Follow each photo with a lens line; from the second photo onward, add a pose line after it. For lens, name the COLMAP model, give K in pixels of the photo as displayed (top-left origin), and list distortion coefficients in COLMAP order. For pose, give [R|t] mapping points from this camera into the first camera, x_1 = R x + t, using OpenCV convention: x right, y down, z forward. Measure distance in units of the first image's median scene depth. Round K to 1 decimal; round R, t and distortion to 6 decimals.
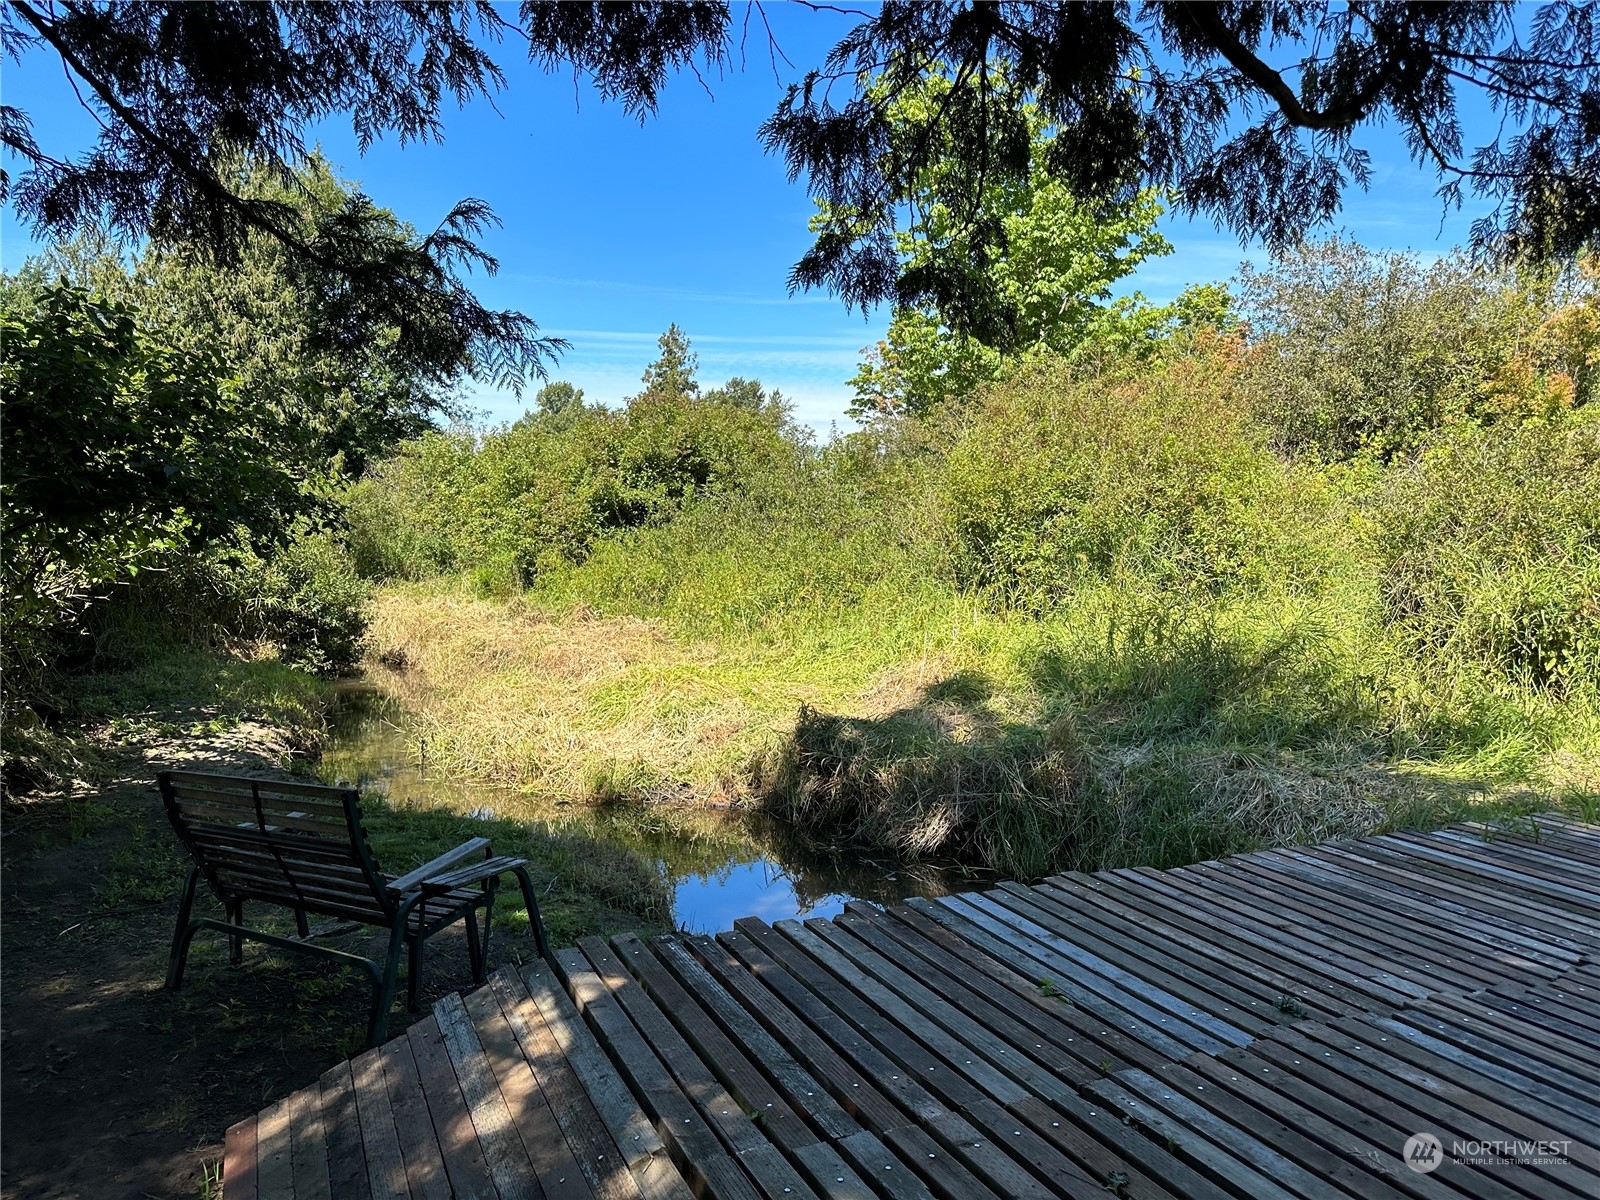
lens RADIAL K [[1123.1, 0, 800.0], [0, 1123.1, 600.0], [0, 0, 1]] dist [0.006863, -0.001924]
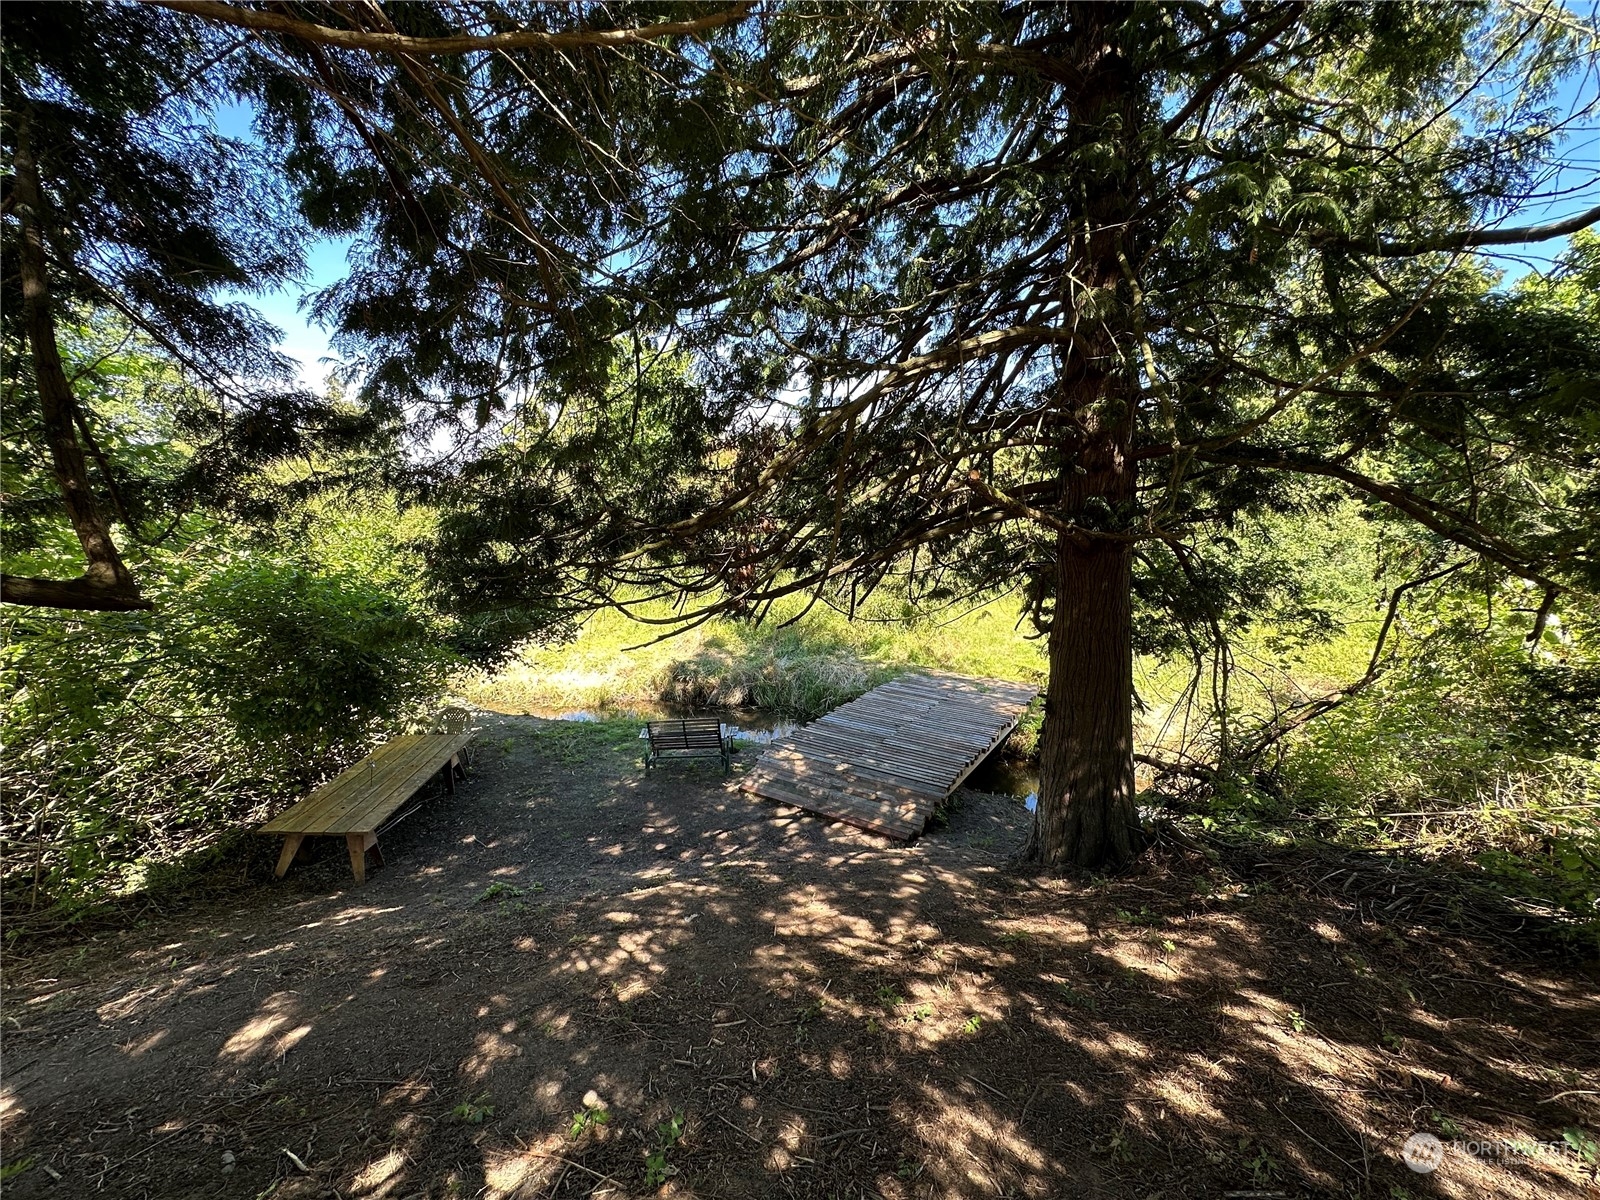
lens RADIAL K [[642.7, 0, 790.2], [0, 642.7, 595.4], [0, 0, 1]] dist [0.001499, 0.000056]
pose [[0.851464, -0.084406, 0.517576, -0.672386], [0.032681, 0.993584, 0.108269, -0.268335], [-0.523394, -0.075273, 0.848760, -0.577527]]
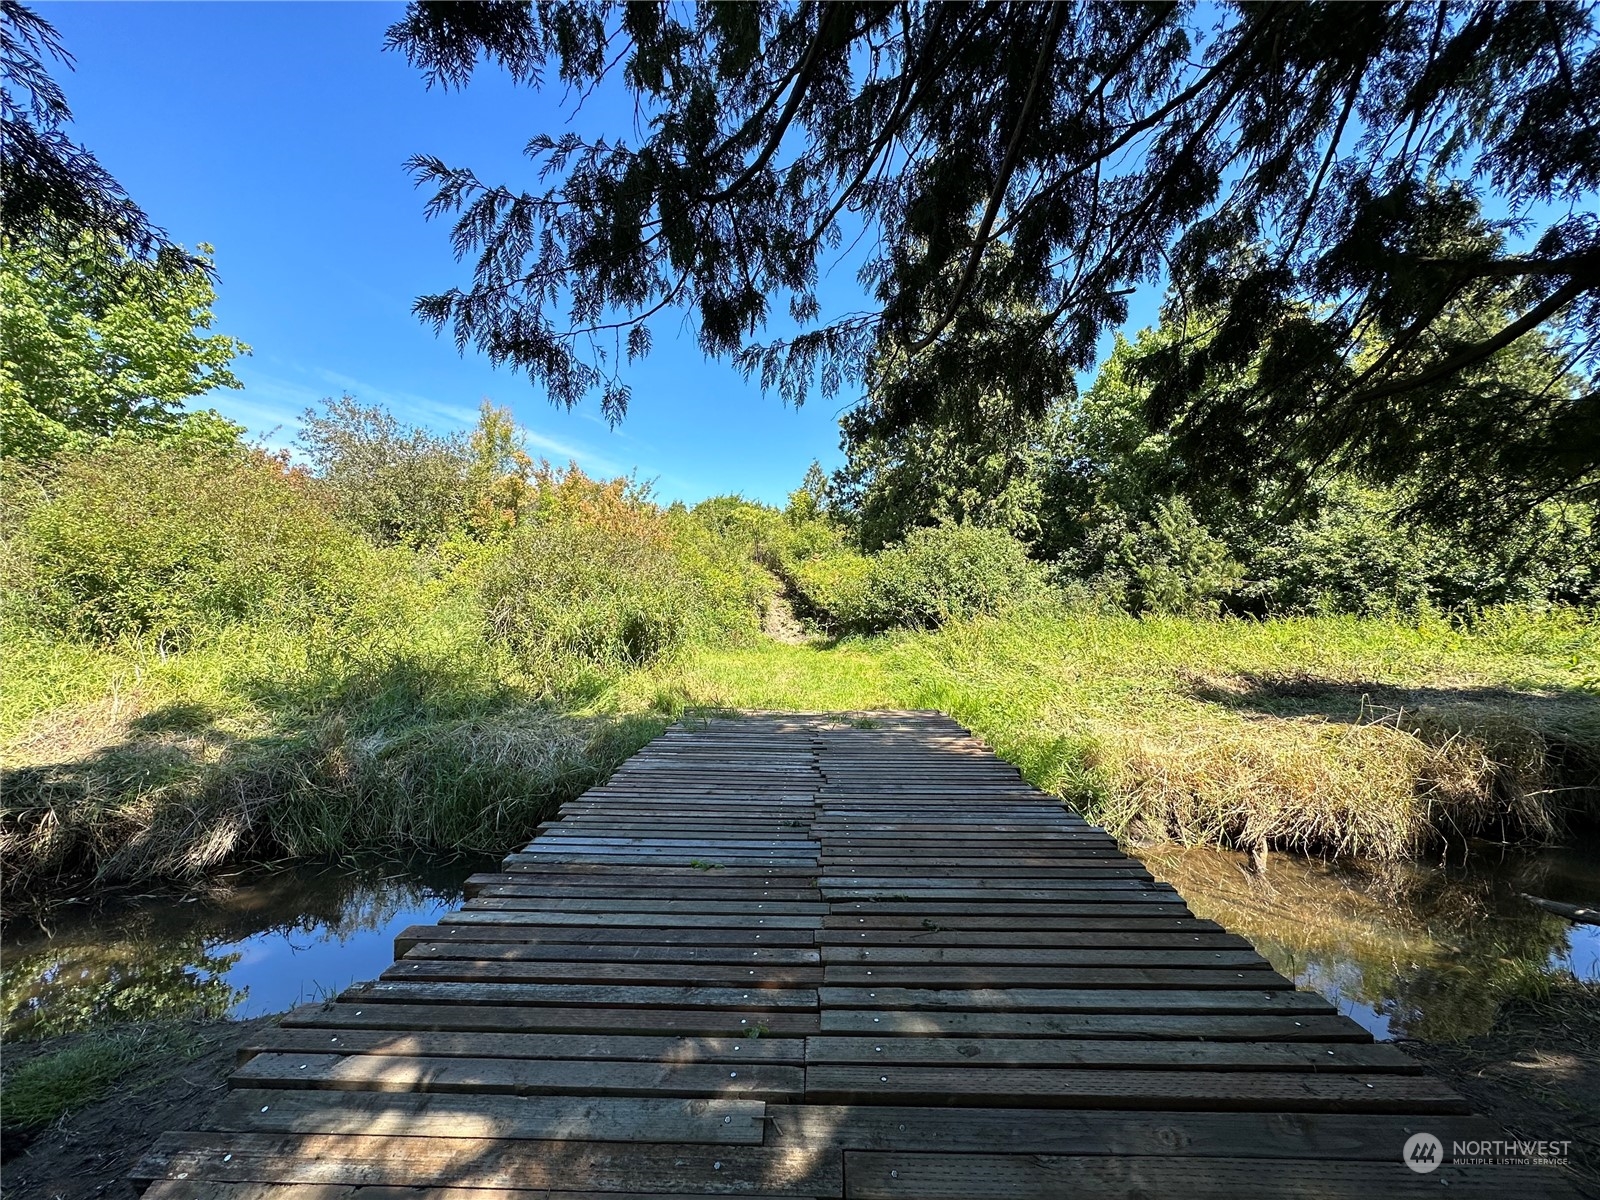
lens RADIAL K [[642.7, 0, 790.2], [0, 642.7, 595.4], [0, 0, 1]] dist [0.001499, 0.000056]
pose [[0.459771, 0.002764, 0.888033, -0.192095], [0.053543, 0.998090, -0.030828, 0.012185], [-0.886422, 0.061721, 0.458744, 0.205314]]
